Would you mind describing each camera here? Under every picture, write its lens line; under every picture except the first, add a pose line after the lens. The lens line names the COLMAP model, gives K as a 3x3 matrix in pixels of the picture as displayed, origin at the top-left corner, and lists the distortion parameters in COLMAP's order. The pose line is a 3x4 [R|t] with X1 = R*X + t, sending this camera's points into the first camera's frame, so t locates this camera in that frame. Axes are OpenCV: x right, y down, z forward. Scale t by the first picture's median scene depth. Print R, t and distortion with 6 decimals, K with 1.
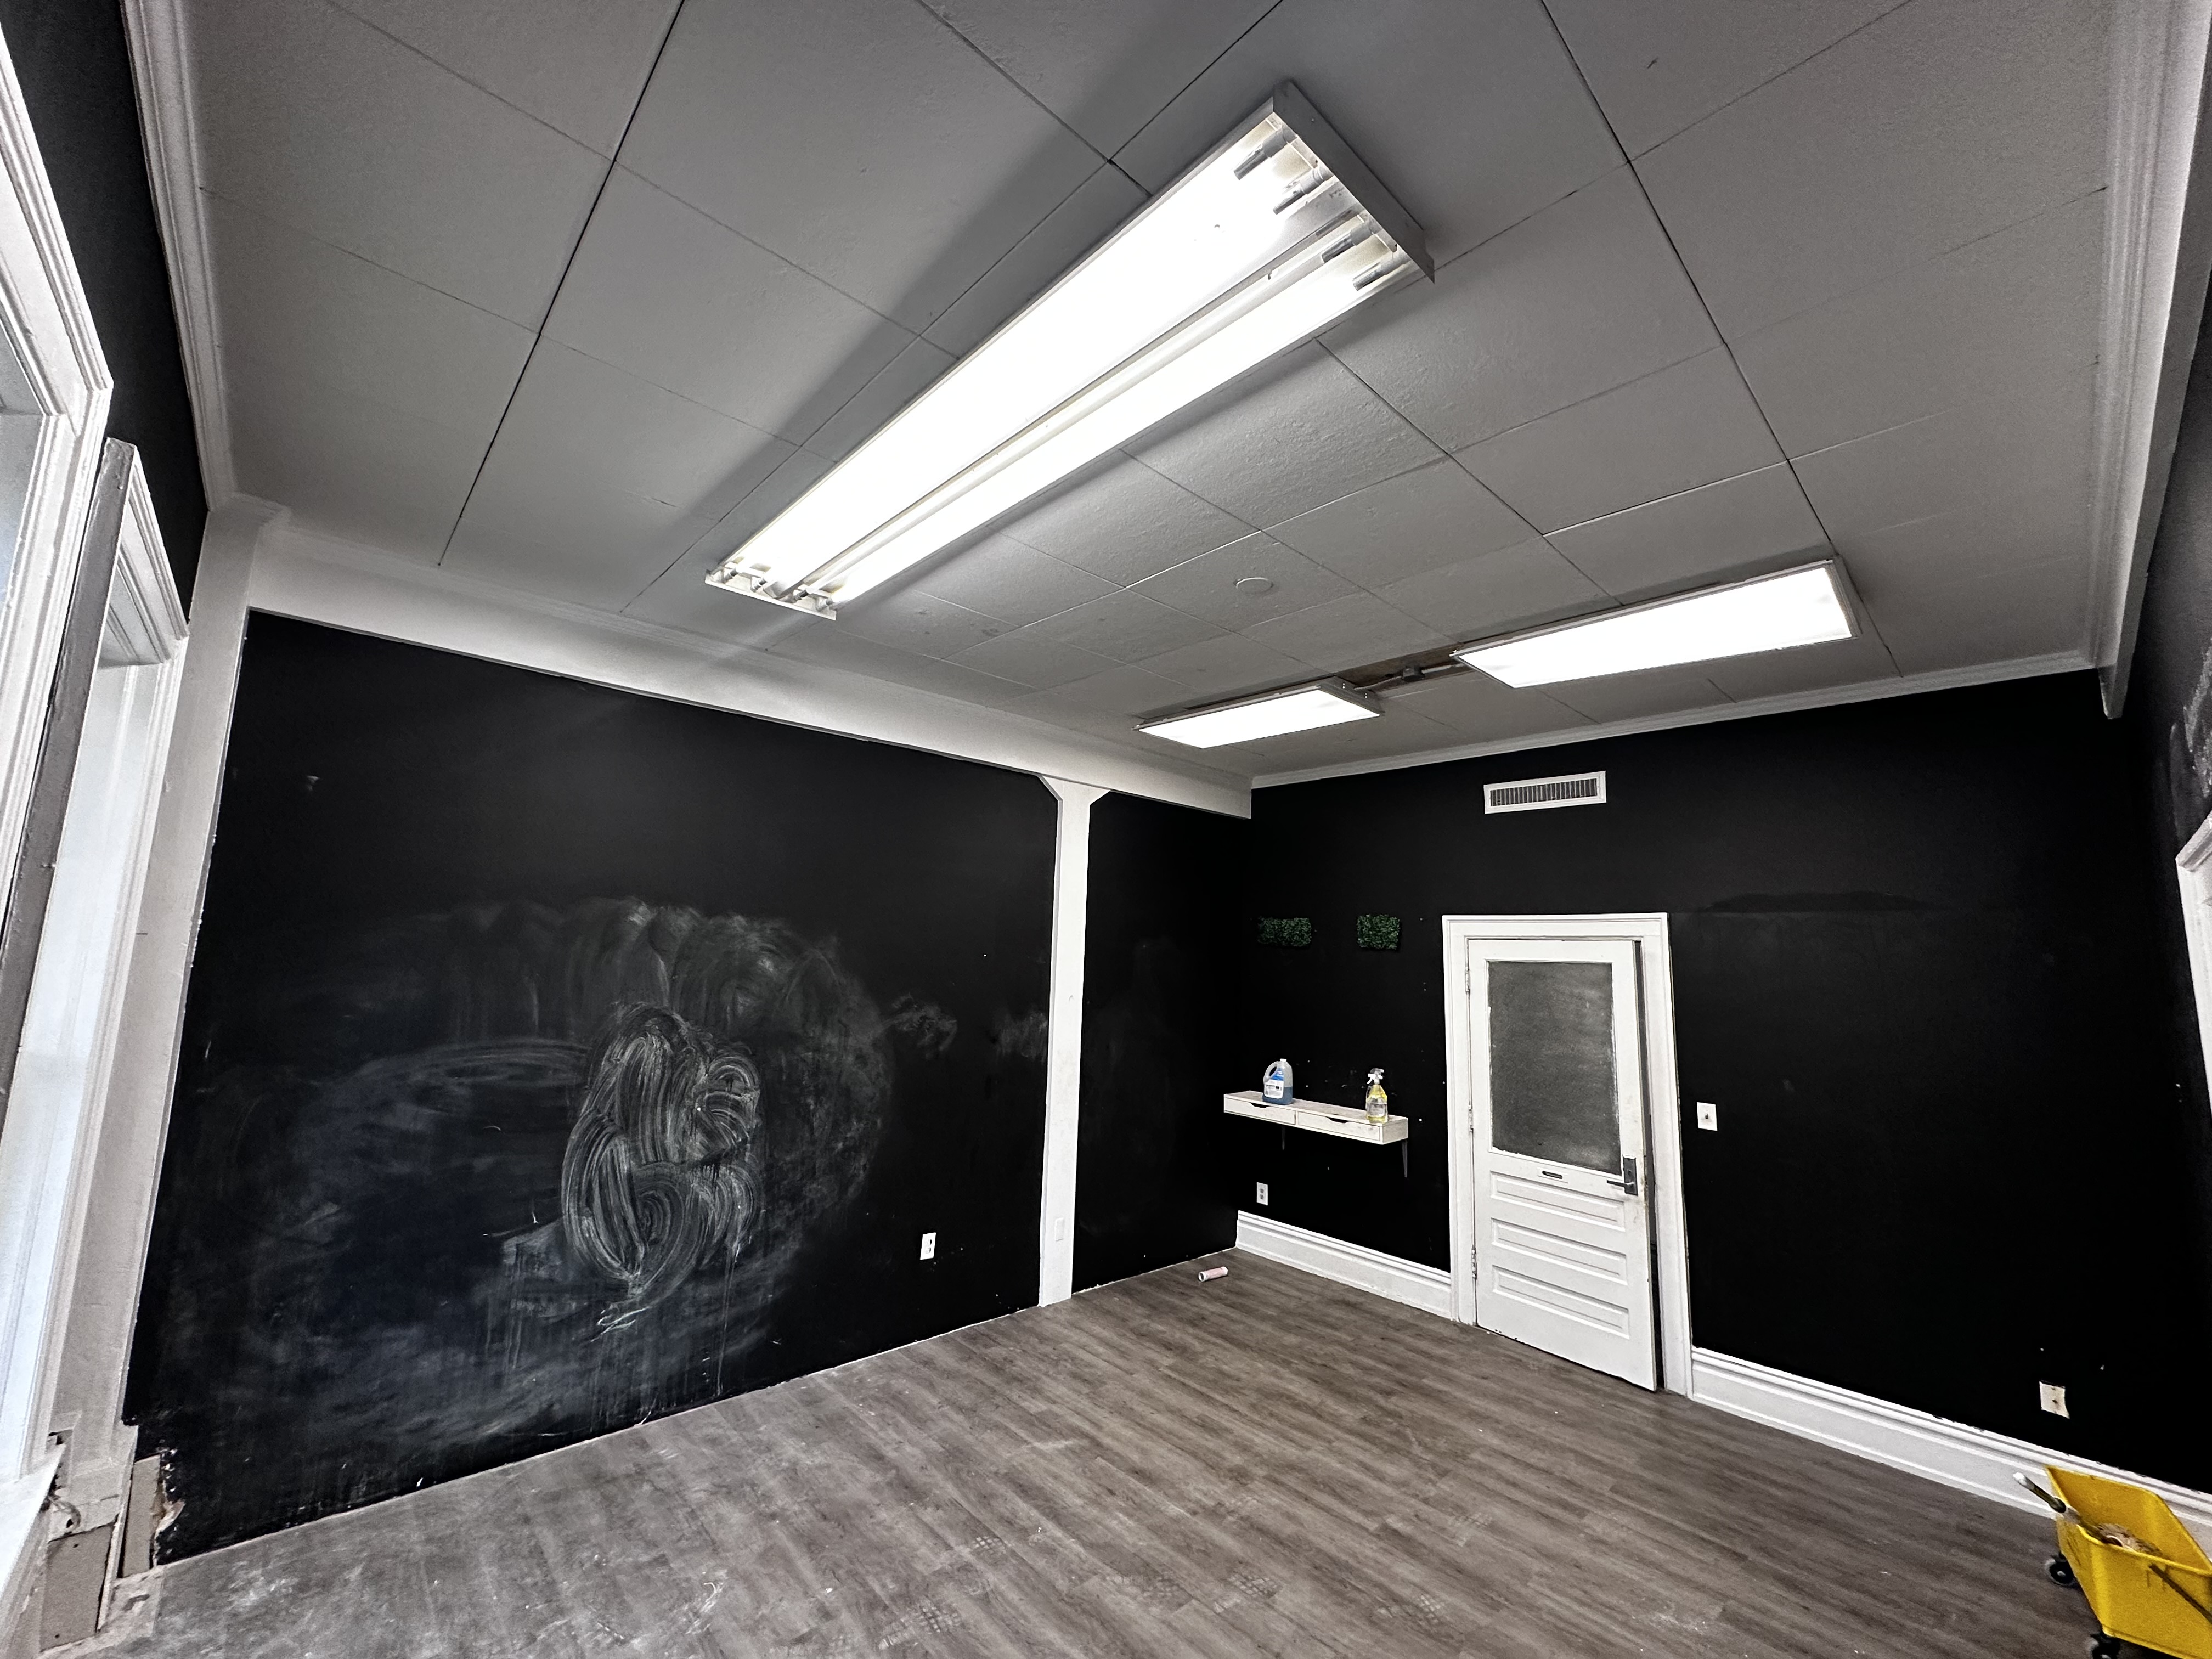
lens RADIAL K [[889.1, 0, 1104.2], [0, 889.1, 833.1], [0, 0, 1]] dist [0.000451, -0.000401]
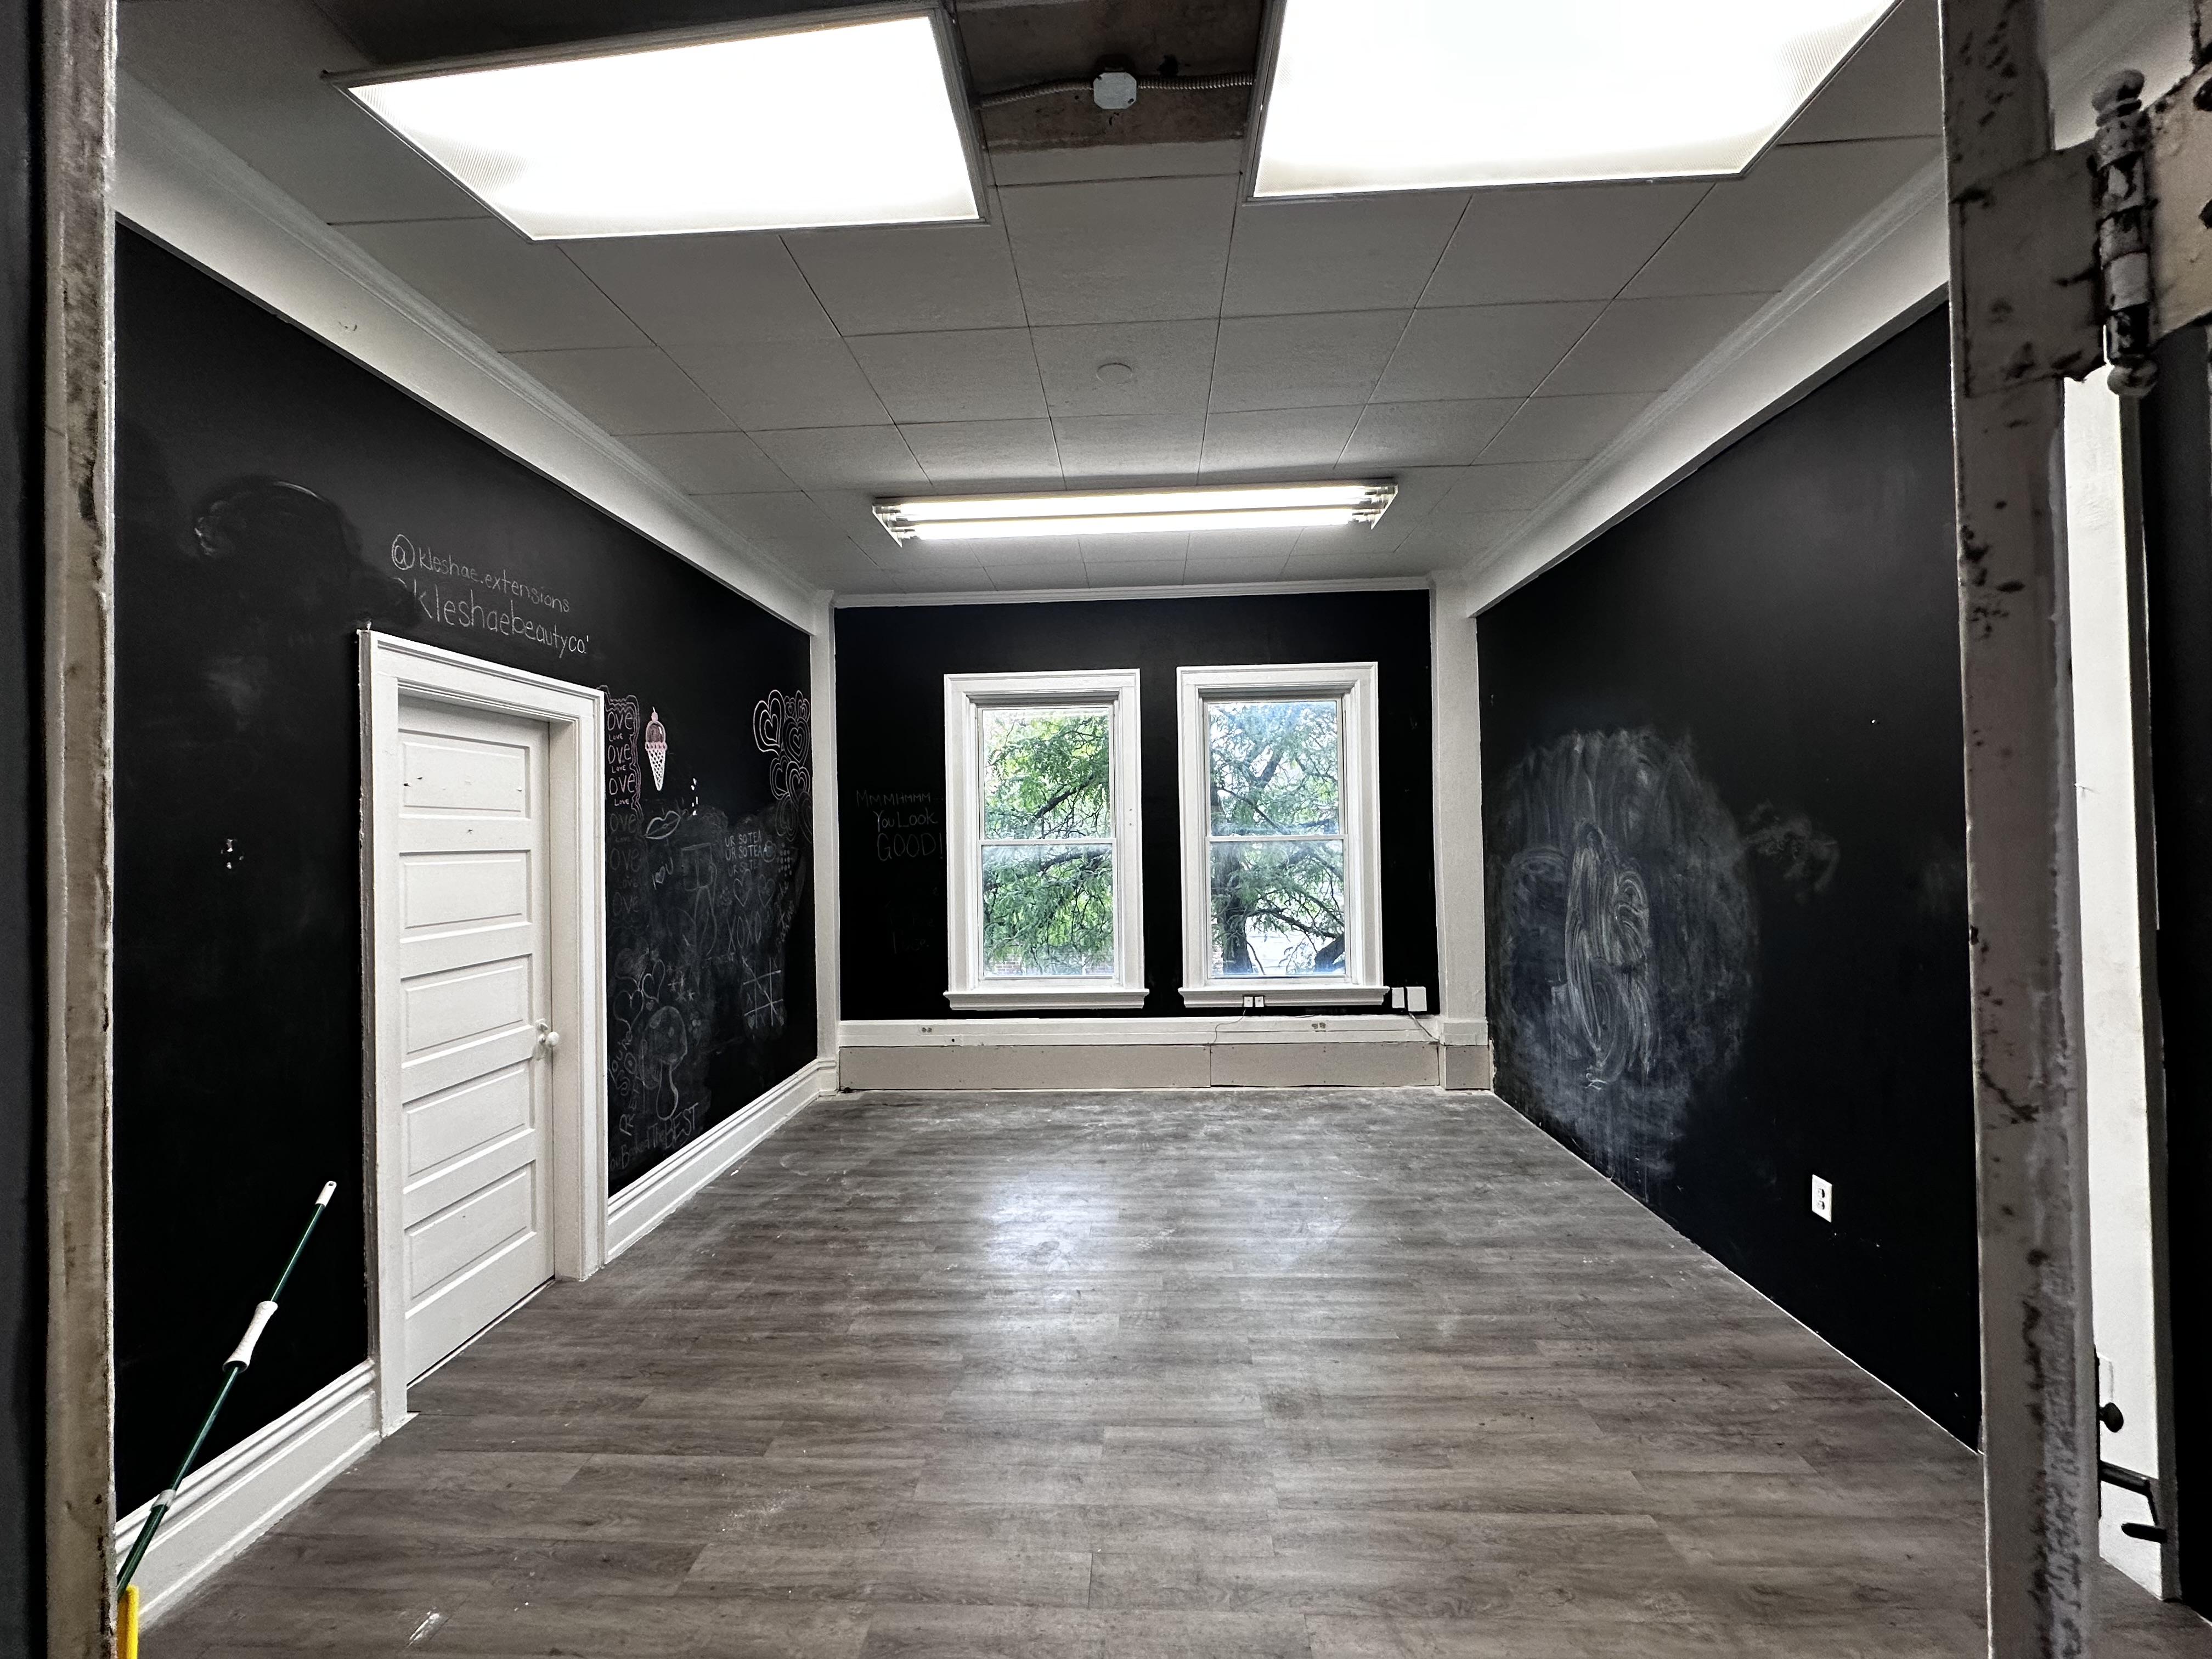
lens RADIAL K [[889.1, 0, 1106.6], [0, 889.1, 829.7], [0, 0, 1]] dist [0.000451, -0.000401]
pose [[-0.713207, -0.028222, -0.700385, 0.670491], [0.092478, 0.986667, -0.133929, 0.276746], [0.694827, -0.160289, -0.701087, 1.261016]]
